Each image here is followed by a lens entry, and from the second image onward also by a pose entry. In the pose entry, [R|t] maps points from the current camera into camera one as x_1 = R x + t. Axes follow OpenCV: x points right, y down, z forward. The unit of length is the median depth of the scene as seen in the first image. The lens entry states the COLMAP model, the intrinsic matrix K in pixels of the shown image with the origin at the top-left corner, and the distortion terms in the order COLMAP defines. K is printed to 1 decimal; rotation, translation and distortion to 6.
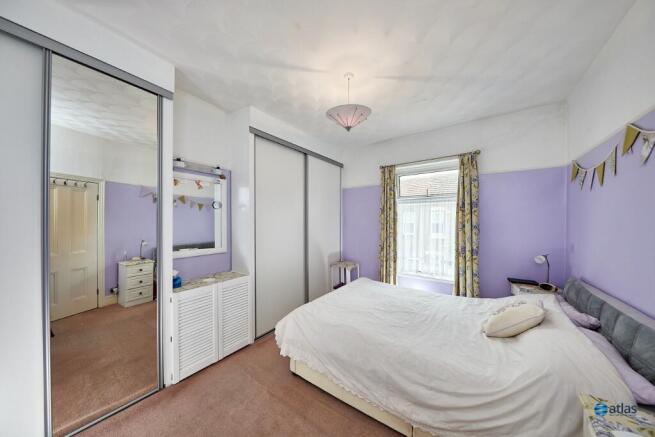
lens RADIAL K [[210.1, 0, 327.1], [0, 210.1, 222.2], [0, 0, 1]] dist [0.000015, 0.000009]
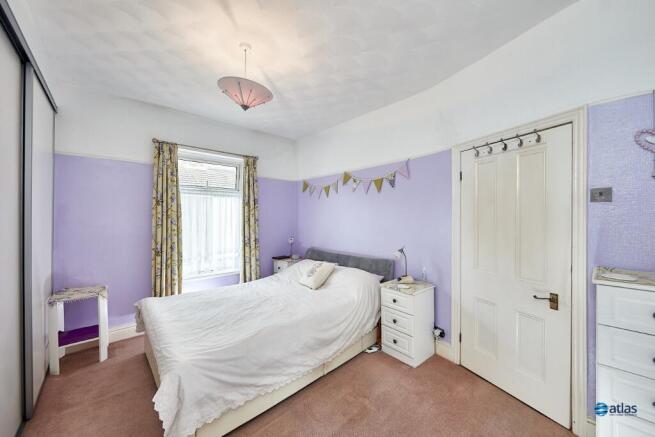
lens RADIAL K [[238.4, 0, 327.5], [0, 238.4, 218.5], [0, 0, 1]] dist [-0.000076, -0.000016]
pose [[0.220172, -0.012302, 0.975384, -0.511445], [0.007525, 0.999912, 0.010913, 0.002267], [-0.975432, 0.004937, 0.220245, 0.297605]]
